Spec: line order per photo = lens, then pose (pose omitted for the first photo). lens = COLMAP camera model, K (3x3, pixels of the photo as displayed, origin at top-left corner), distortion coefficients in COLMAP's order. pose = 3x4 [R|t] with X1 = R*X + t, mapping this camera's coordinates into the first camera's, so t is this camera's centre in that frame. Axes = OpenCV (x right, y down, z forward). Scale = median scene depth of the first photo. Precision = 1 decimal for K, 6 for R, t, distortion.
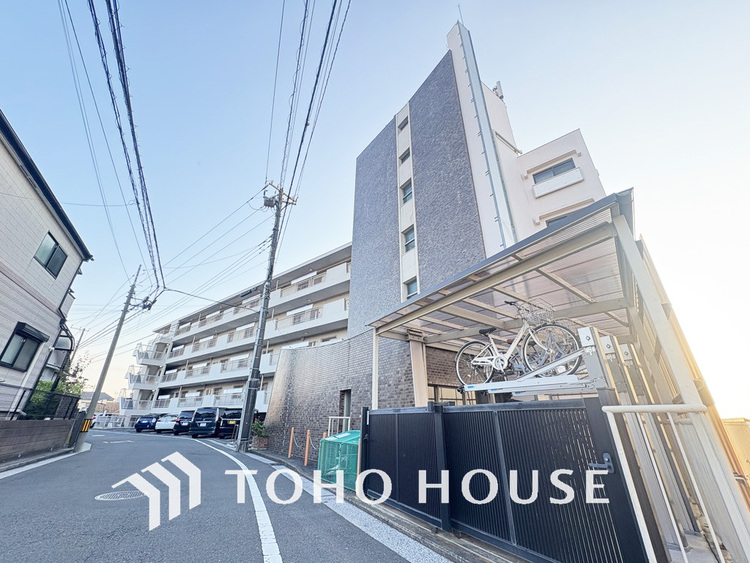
lens RADIAL K [[298.1, 0, 371.5], [0, 298.1, 279.9], [0, 0, 1]] dist [0.002685, 0.000316]
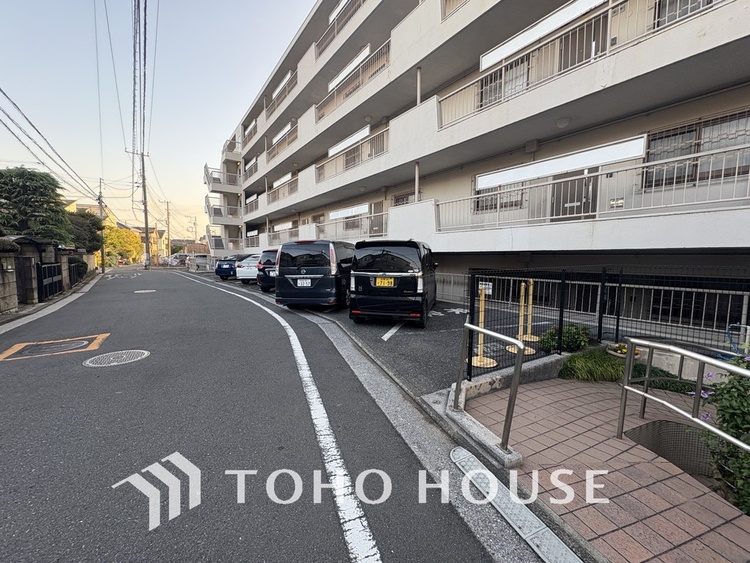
lens RADIAL K [[298.1, 0, 371.5], [0, 298.1, 279.9], [0, 0, 1]] dist [0.002685, 0.000316]
pose [[0.963011, 0.017401, -0.268899, -0.243306], [0.117043, 0.871847, 0.475587, 0.199687], [0.242714, -0.489469, 0.837562, 0.452545]]
